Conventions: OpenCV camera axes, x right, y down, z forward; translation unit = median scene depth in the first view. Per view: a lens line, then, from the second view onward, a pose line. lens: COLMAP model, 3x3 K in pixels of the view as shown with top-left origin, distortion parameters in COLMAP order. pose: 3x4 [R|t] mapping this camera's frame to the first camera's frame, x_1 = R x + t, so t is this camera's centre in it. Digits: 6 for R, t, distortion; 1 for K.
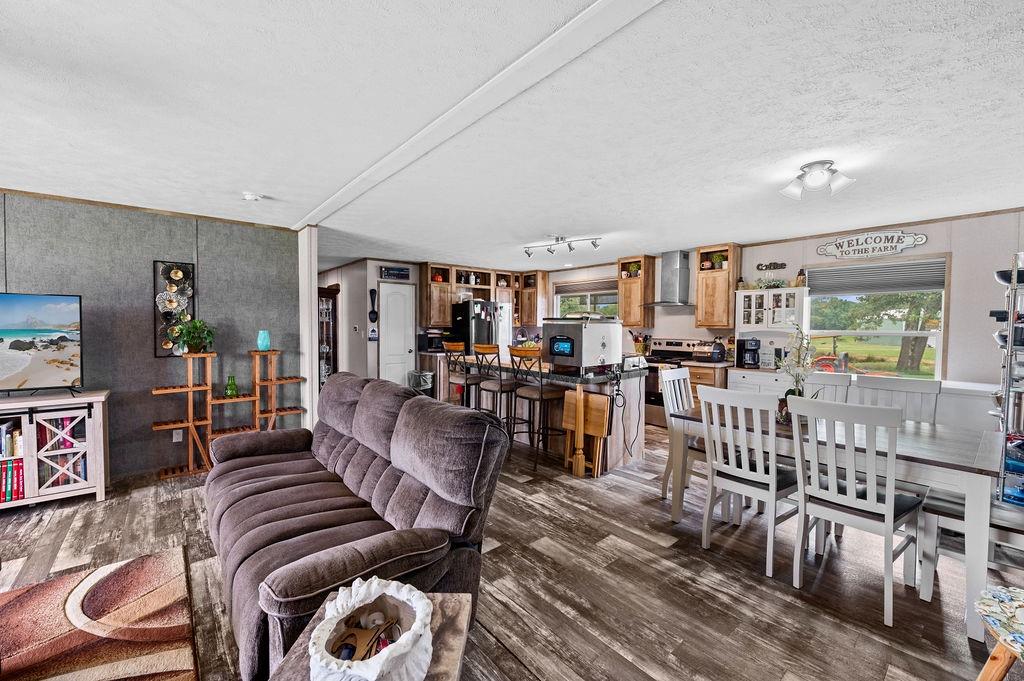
lens RADIAL K [[414.2, 0, 523.7], [0, 414.2, 336.3], [0, 0, 1]] dist [-0.006613, -0.000555]
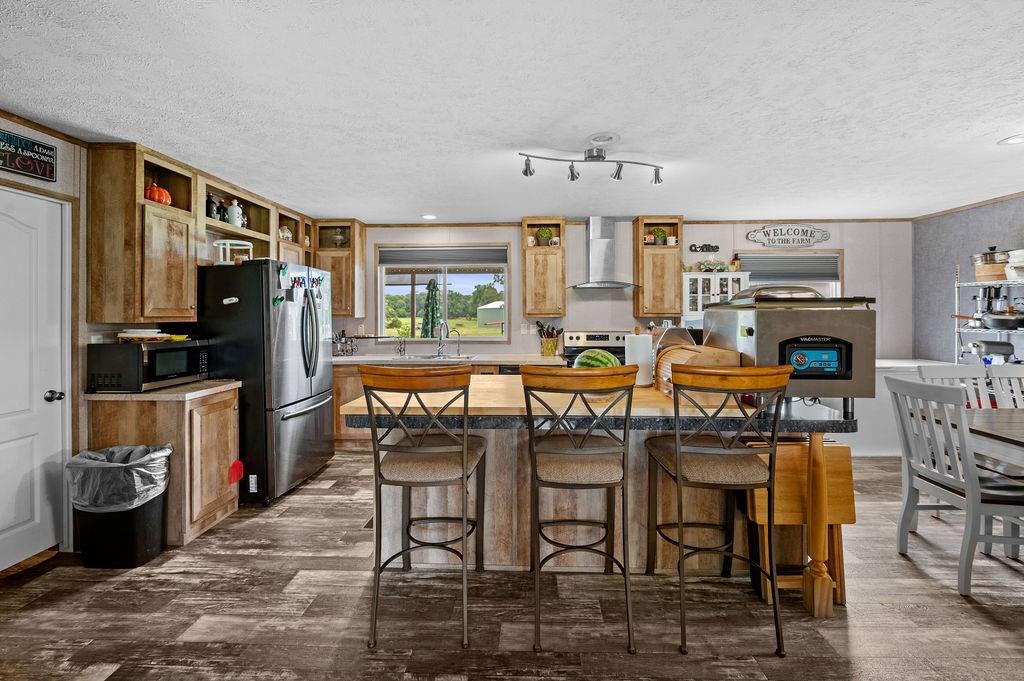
lens RADIAL K [[414.2, 0, 523.7], [0, 414.2, 336.3], [0, 0, 1]] dist [-0.006613, -0.000555]
pose [[0.678971, -0.046879, 0.732667, -0.358695], [0.027453, 0.998882, 0.038472, -0.020366], [-0.733651, -0.006007, 0.679500, 0.672349]]
